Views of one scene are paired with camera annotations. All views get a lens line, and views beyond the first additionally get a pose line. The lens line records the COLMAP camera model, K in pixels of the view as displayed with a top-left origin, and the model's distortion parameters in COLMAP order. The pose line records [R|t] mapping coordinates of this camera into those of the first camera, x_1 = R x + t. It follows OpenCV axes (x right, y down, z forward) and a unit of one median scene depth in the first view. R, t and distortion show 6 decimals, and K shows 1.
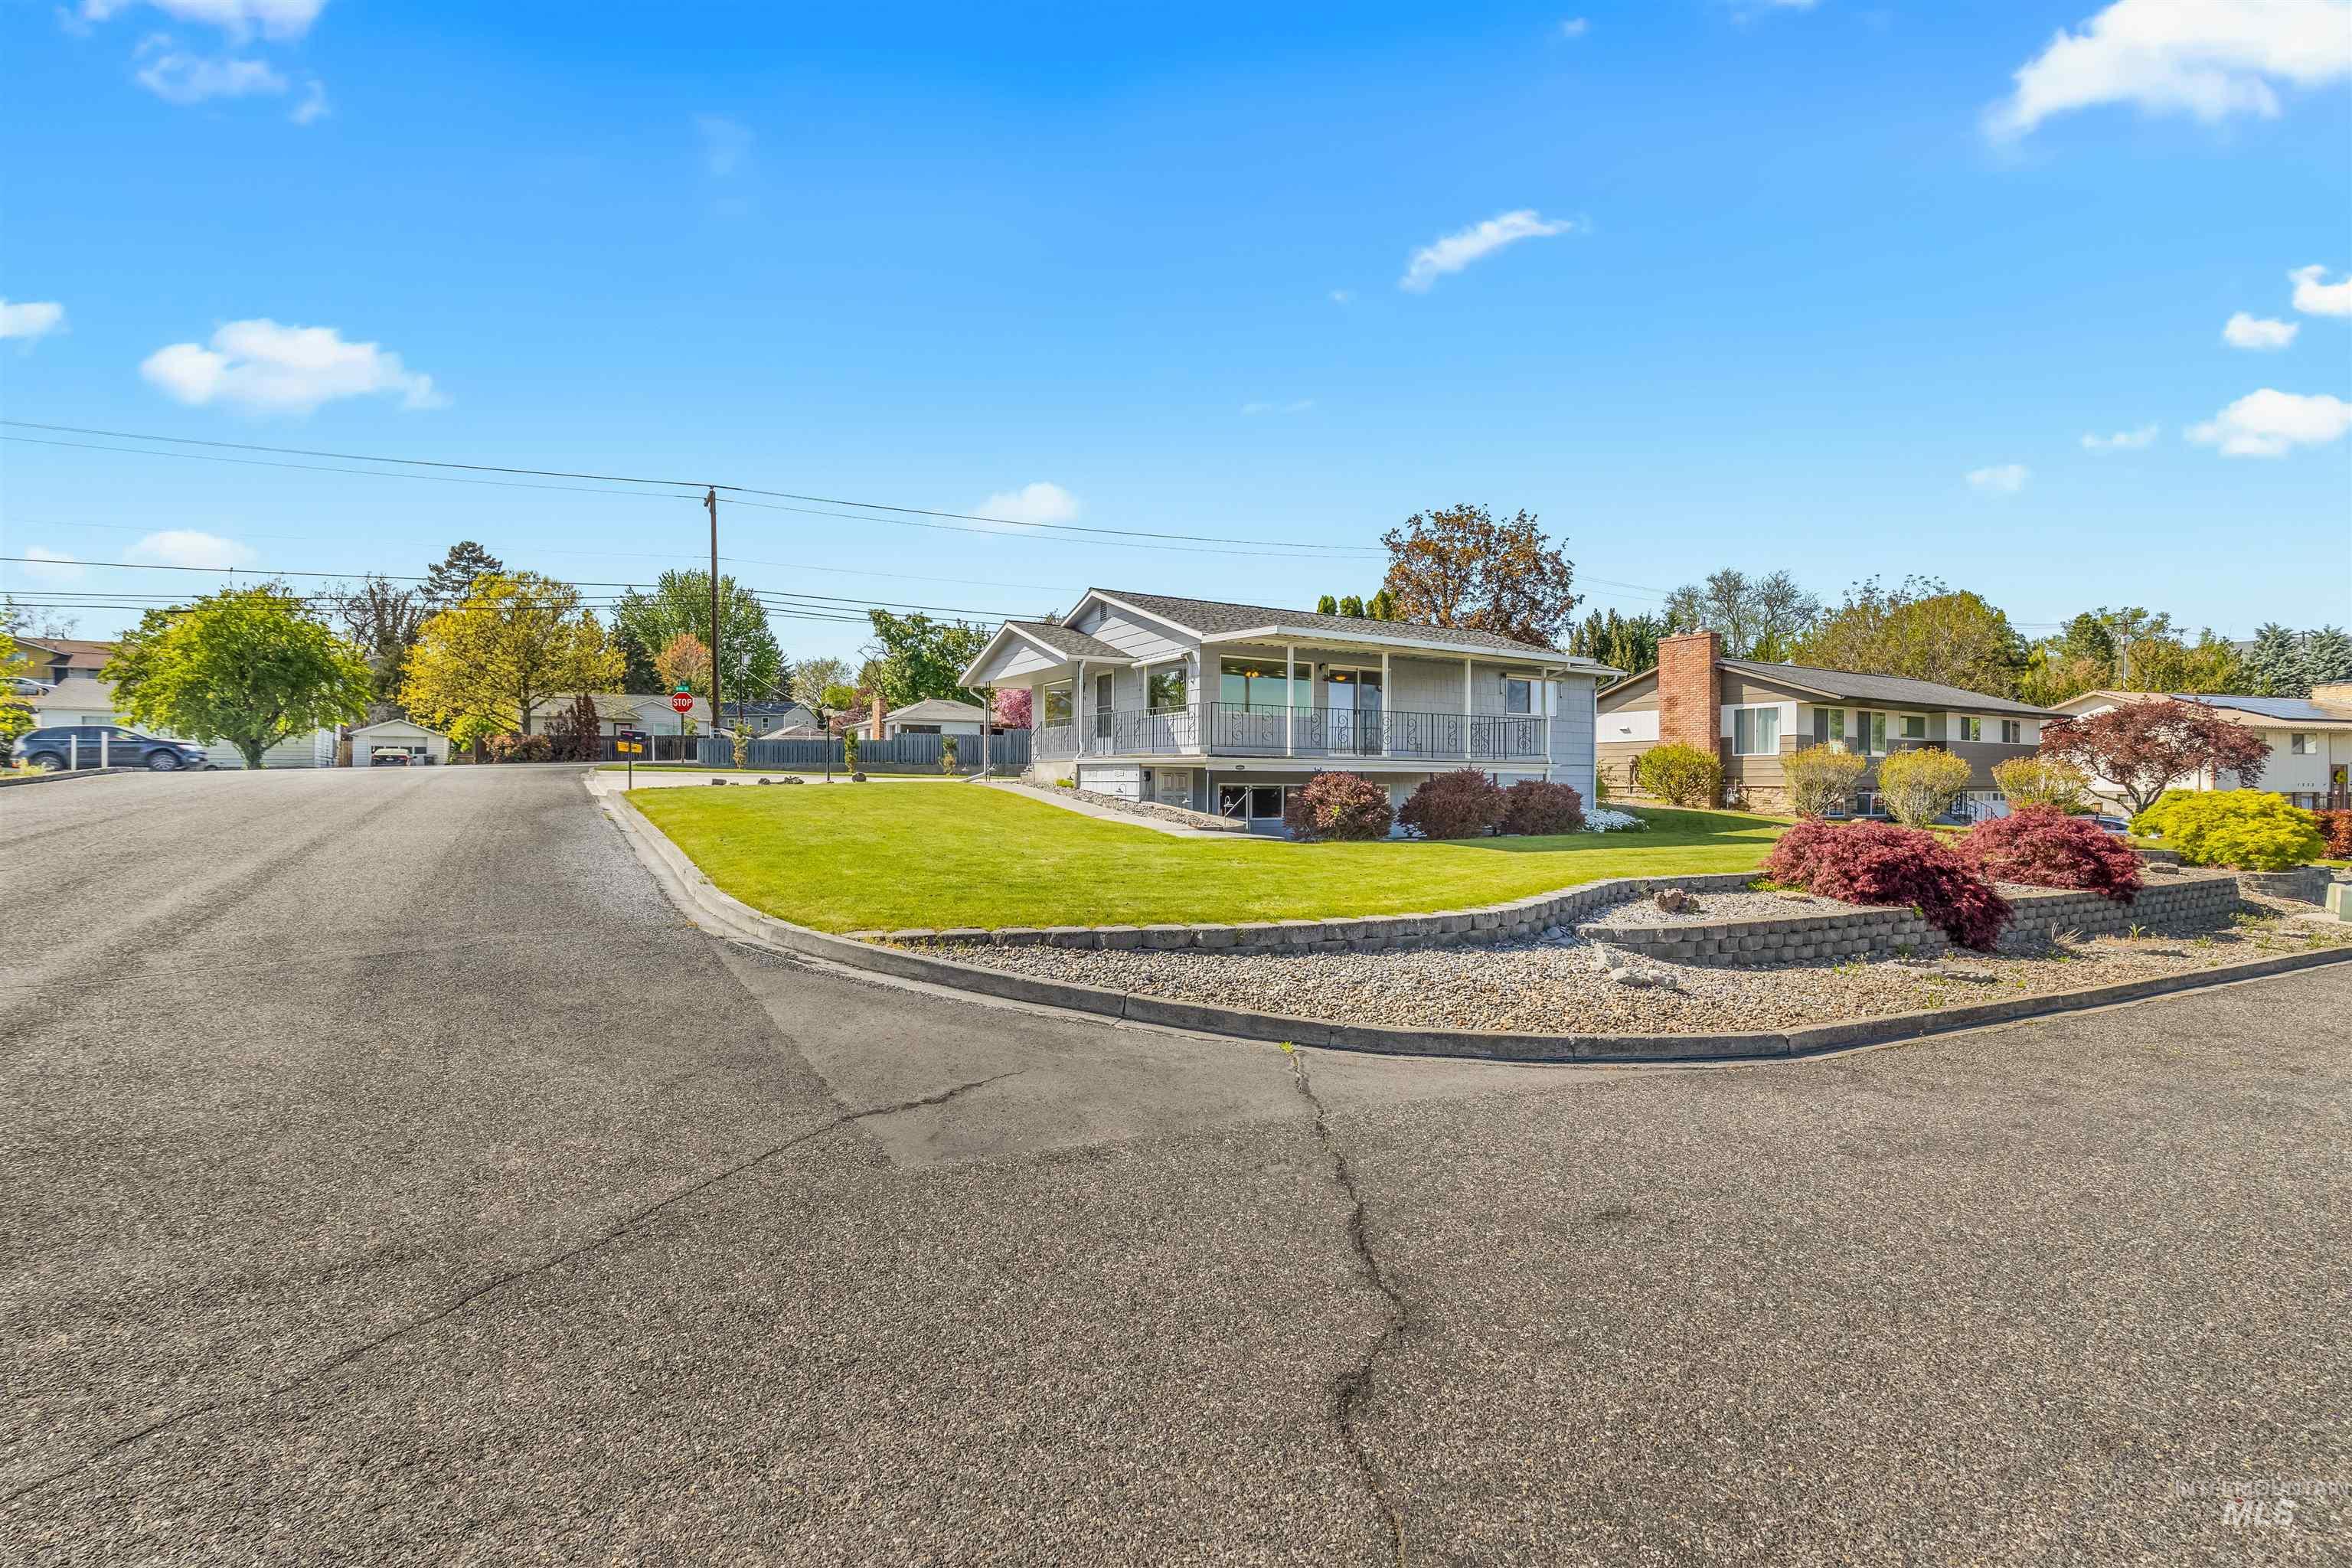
lens RADIAL K [[1056.0, 0, 1175.7], [0, 1056.0, 775.3], [0, 0, 1]] dist [-0.000387, -0.000248]
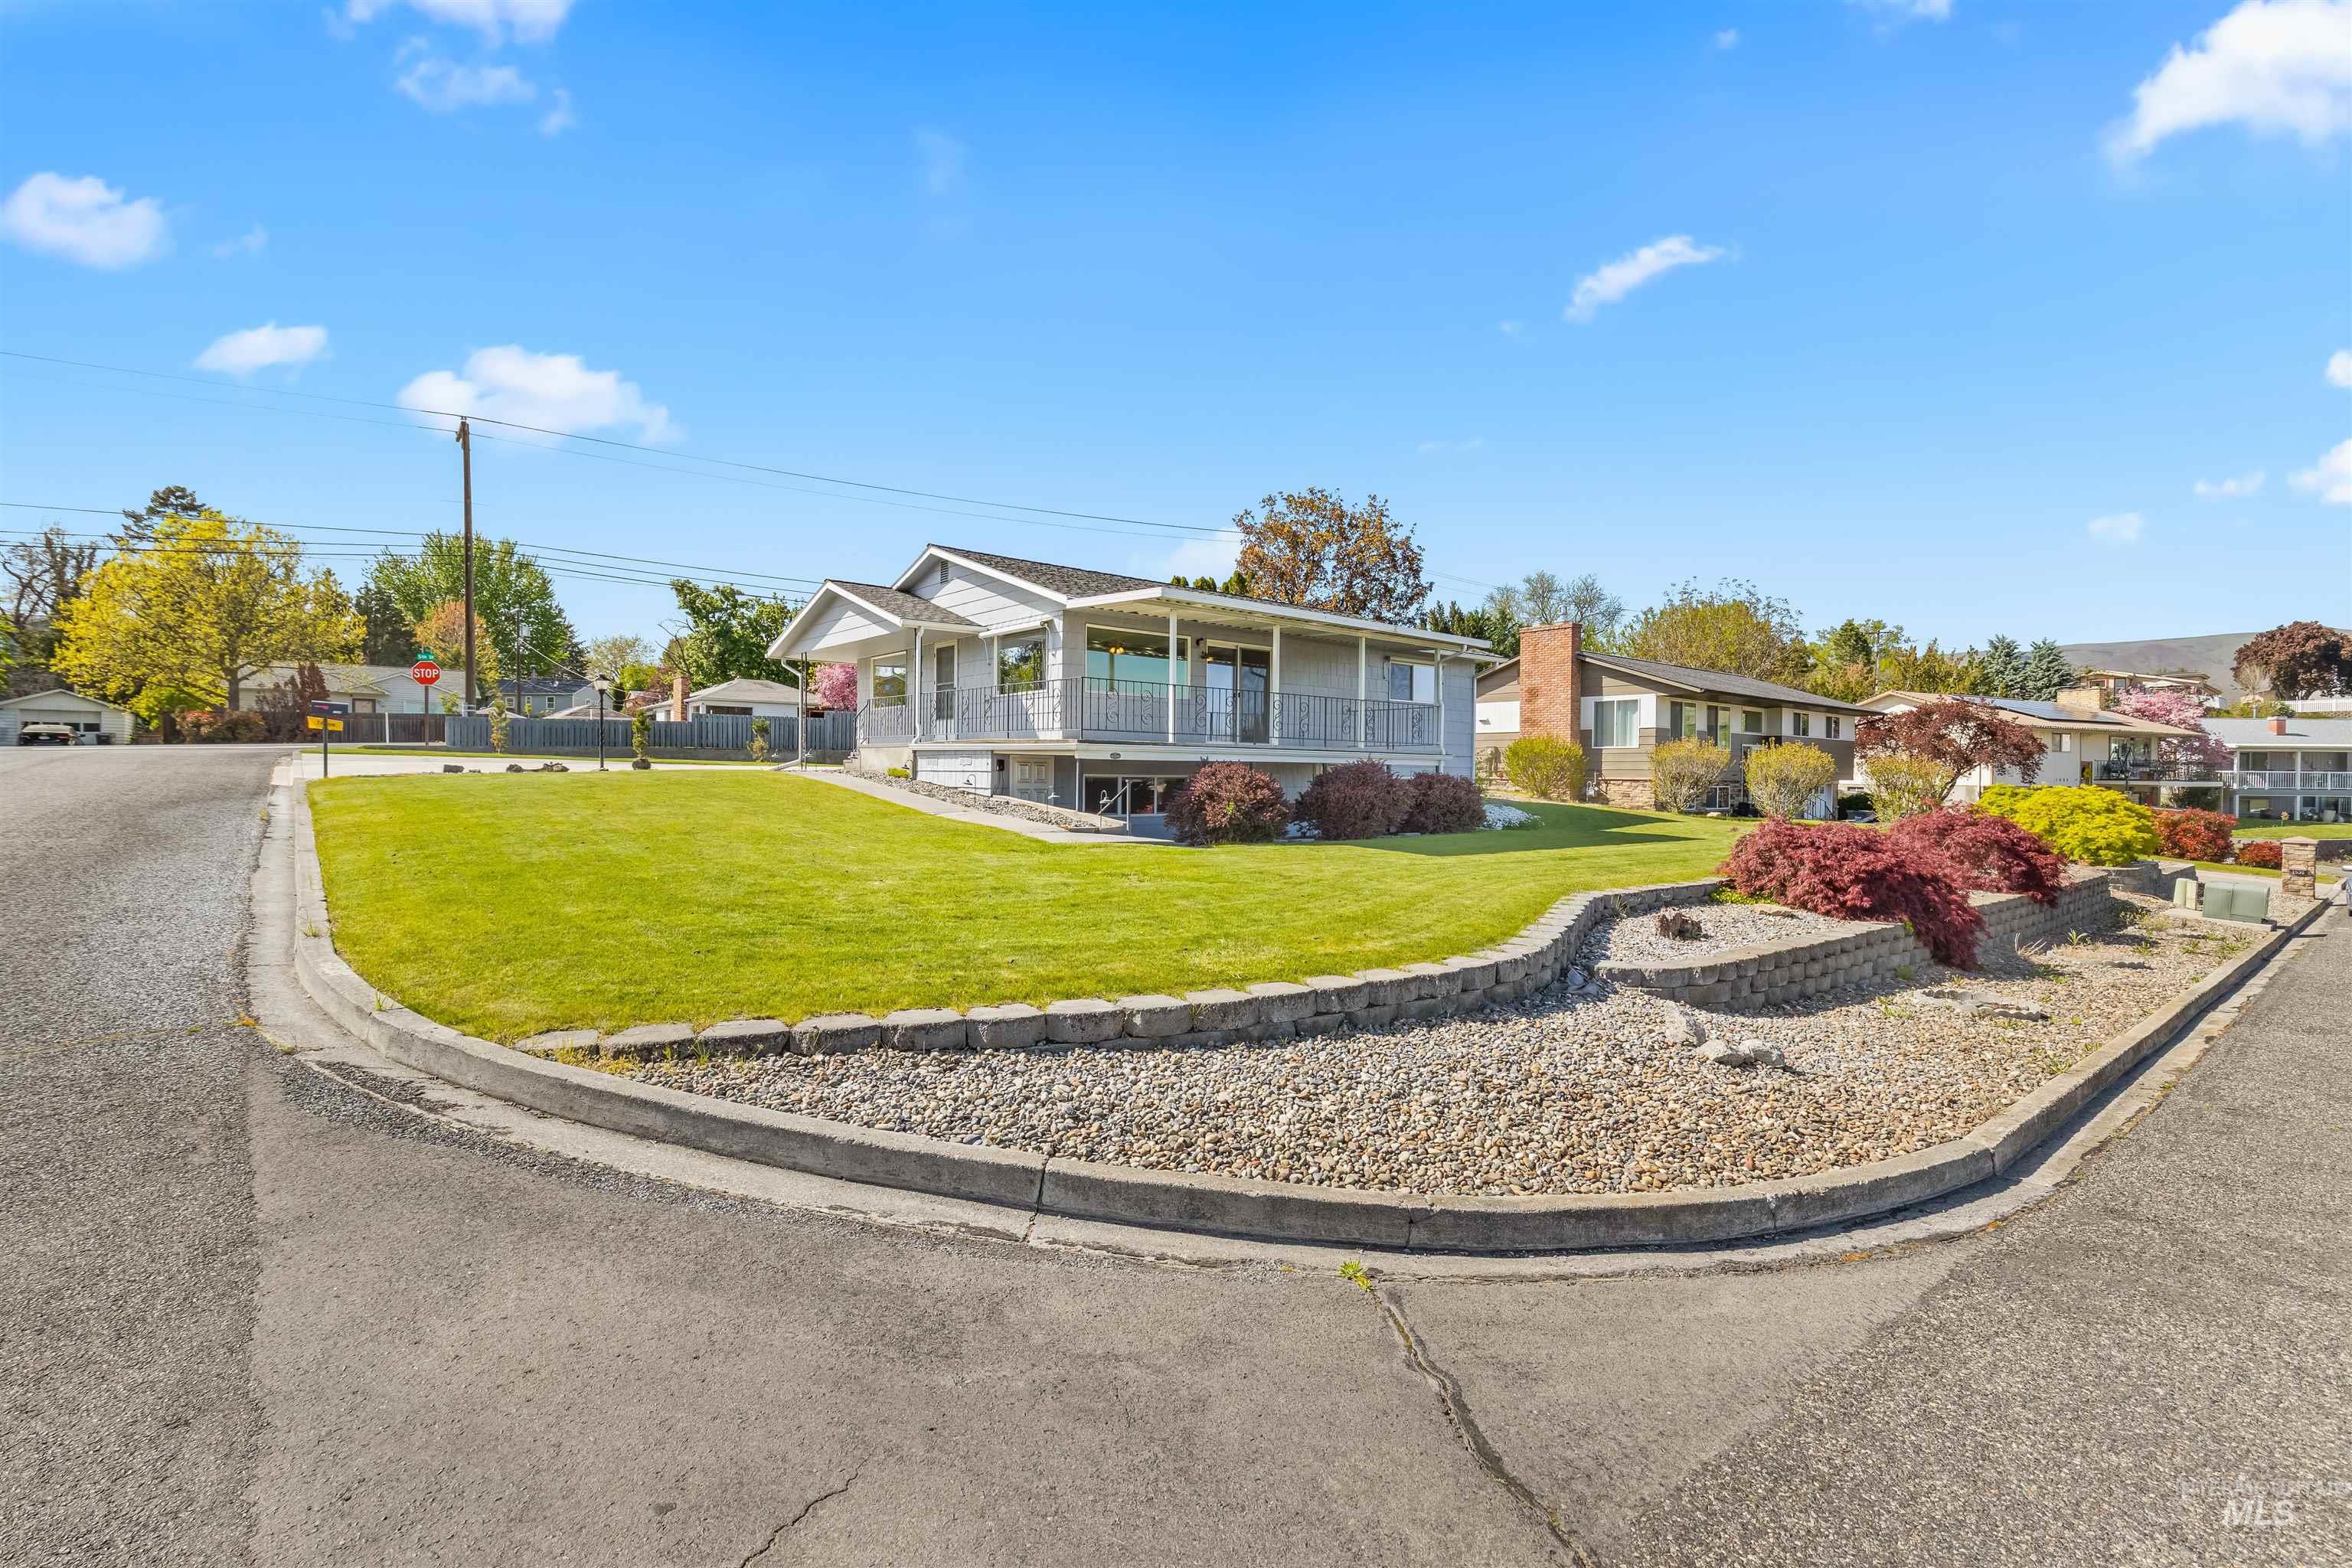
lens RADIAL K [[1056.0, 0, 1175.7], [0, 1056.0, 775.3], [0, 0, 1]] dist [-0.000387, -0.000248]
pose [[0.987281, 0.005455, 0.158893, -0.018680], [-0.007105, 0.999927, 0.009821, -0.000423], [-0.158828, -0.010825, 0.987247, 0.123962]]
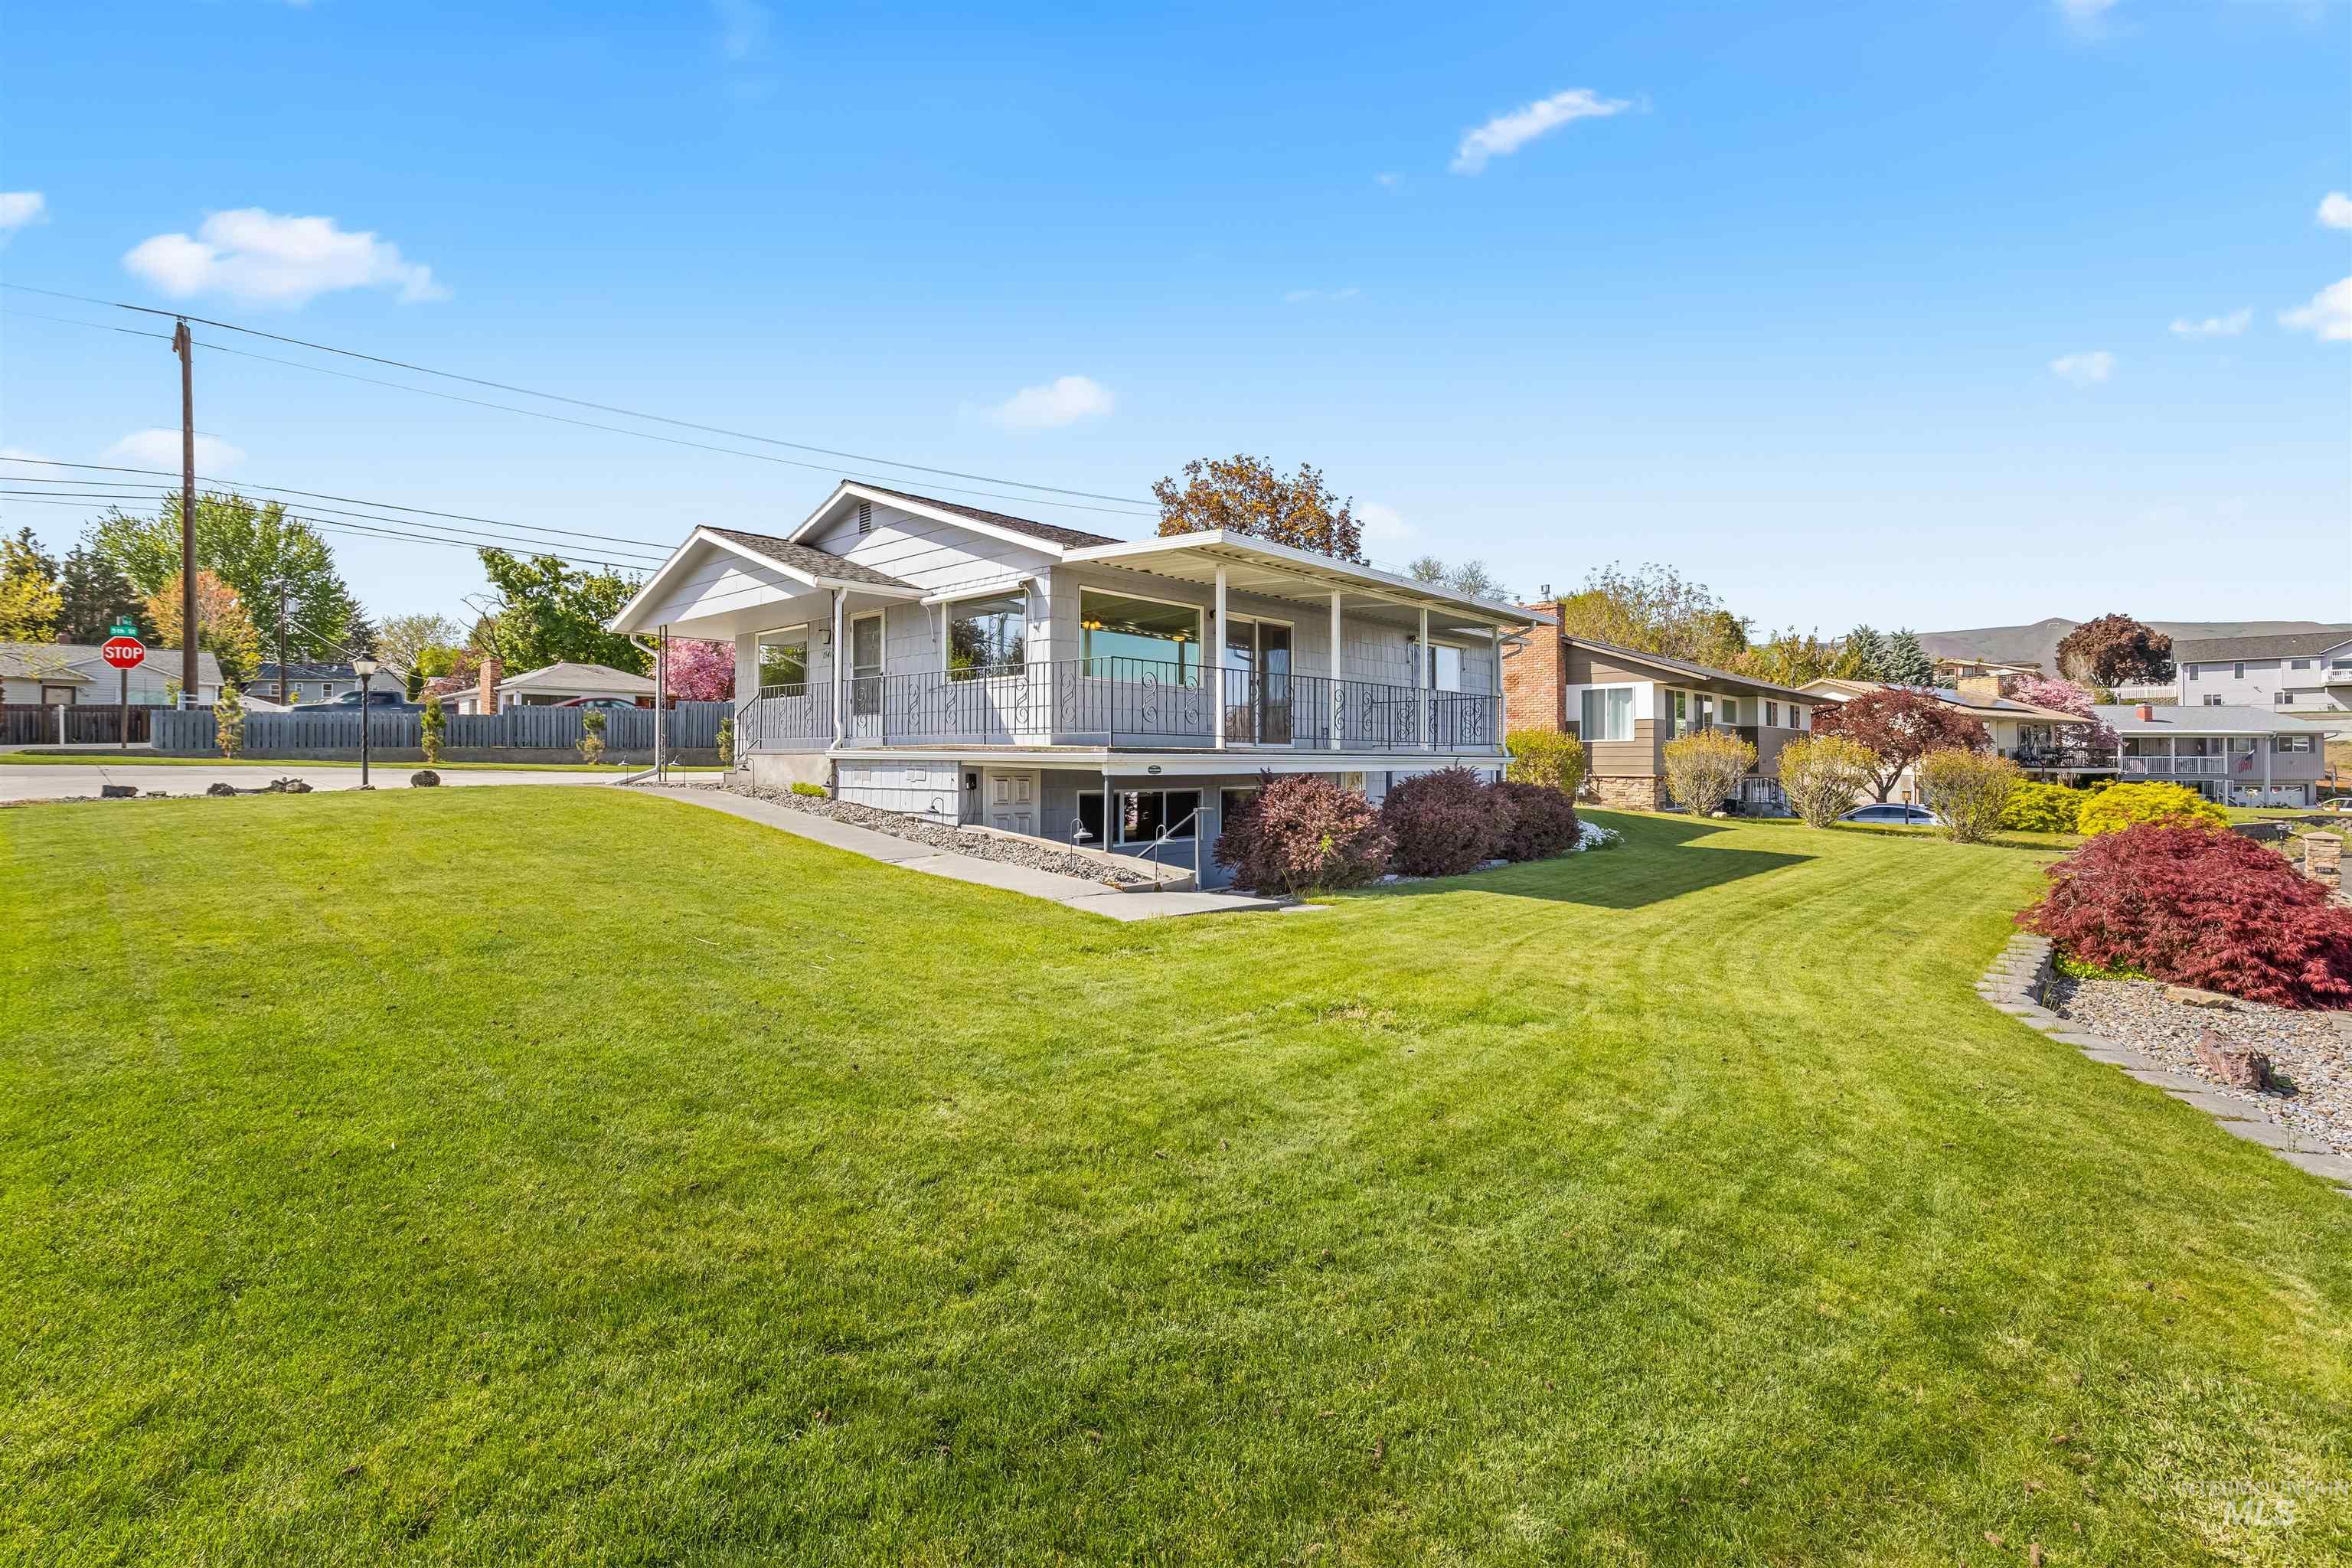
lens RADIAL K [[1082.9, 0, 1193.3], [0, 1082.9, 741.7], [0, 0, 1]] dist [-0.001421, -0.000394]
pose [[0.956312, 0.002199, 0.292339, -0.070573], [0.001184, 0.999934, -0.011393, -0.012181], [-0.292345, 0.011241, 0.956247, 0.317542]]
